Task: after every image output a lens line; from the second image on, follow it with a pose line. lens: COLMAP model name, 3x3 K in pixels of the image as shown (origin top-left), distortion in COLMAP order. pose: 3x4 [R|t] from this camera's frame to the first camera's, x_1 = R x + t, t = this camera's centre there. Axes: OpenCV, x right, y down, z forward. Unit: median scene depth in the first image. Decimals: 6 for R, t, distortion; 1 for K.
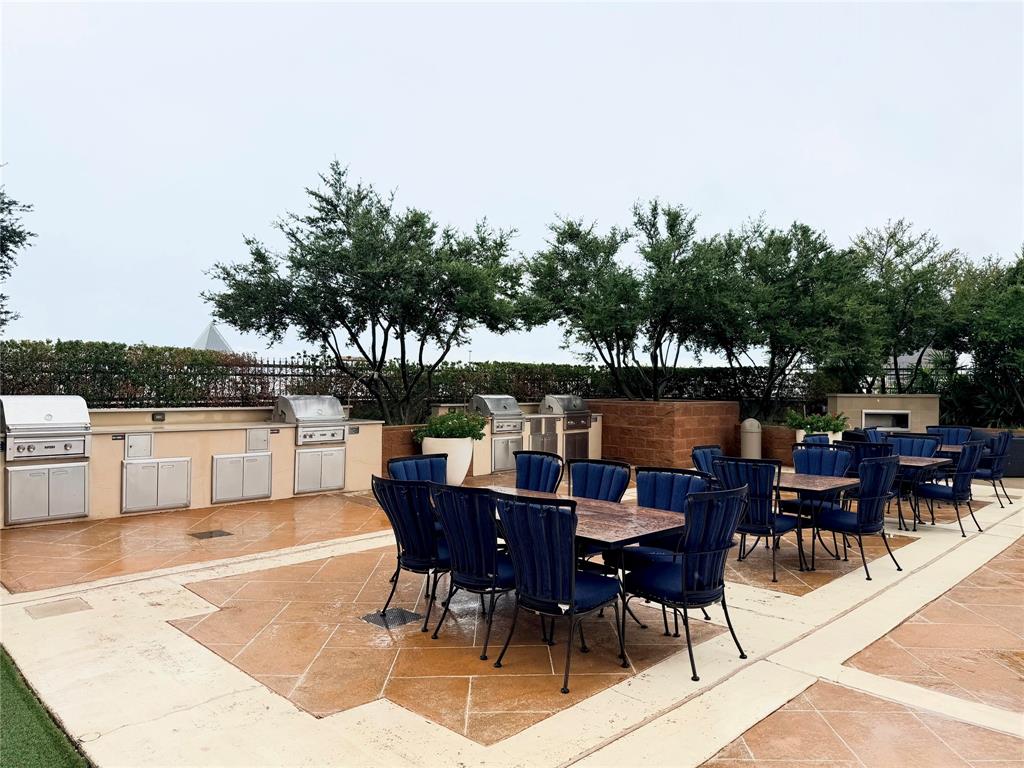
lens RADIAL K [[710.0, 0, 513.4], [0, 710.0, 389.4], [0, 0, 1]] dist [0.043780, -0.008640]
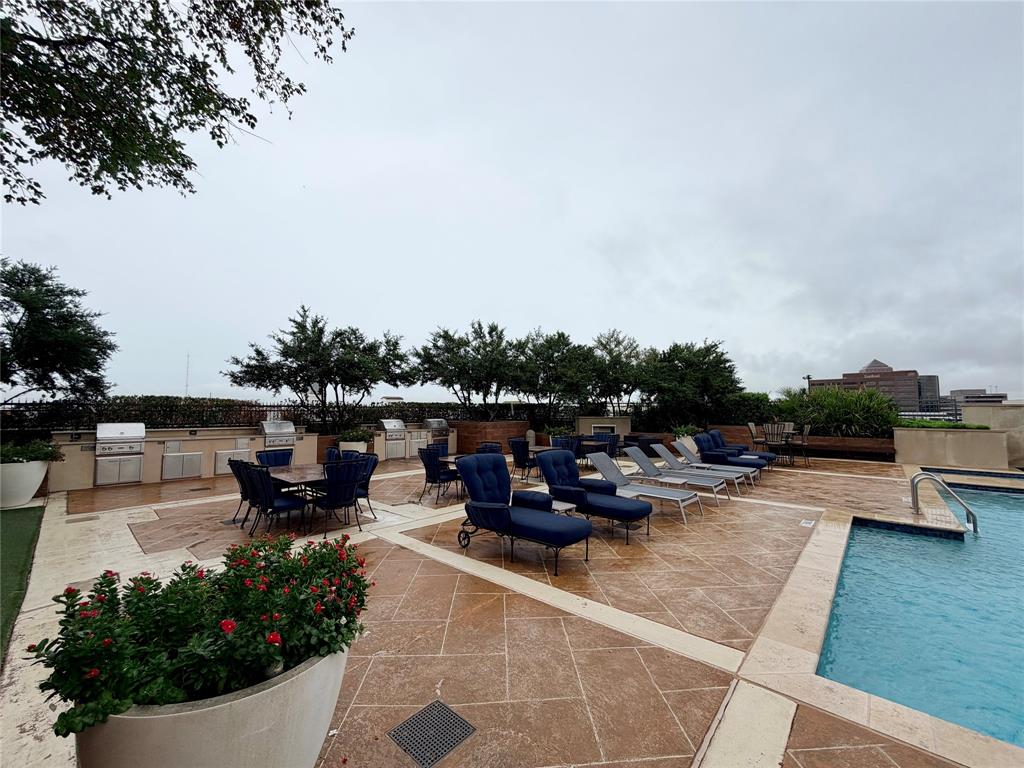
lens RADIAL K [[409.6, 0, 509.6], [0, 409.6, 377.0], [0, 0, 1]] dist [0.001815, 0.000688]
pose [[0.999344, -0.007939, 0.035328, 0.264485], [0.011158, 0.995708, -0.091877, -0.001538], [-0.034447, 0.092211, 0.995144, -0.142879]]
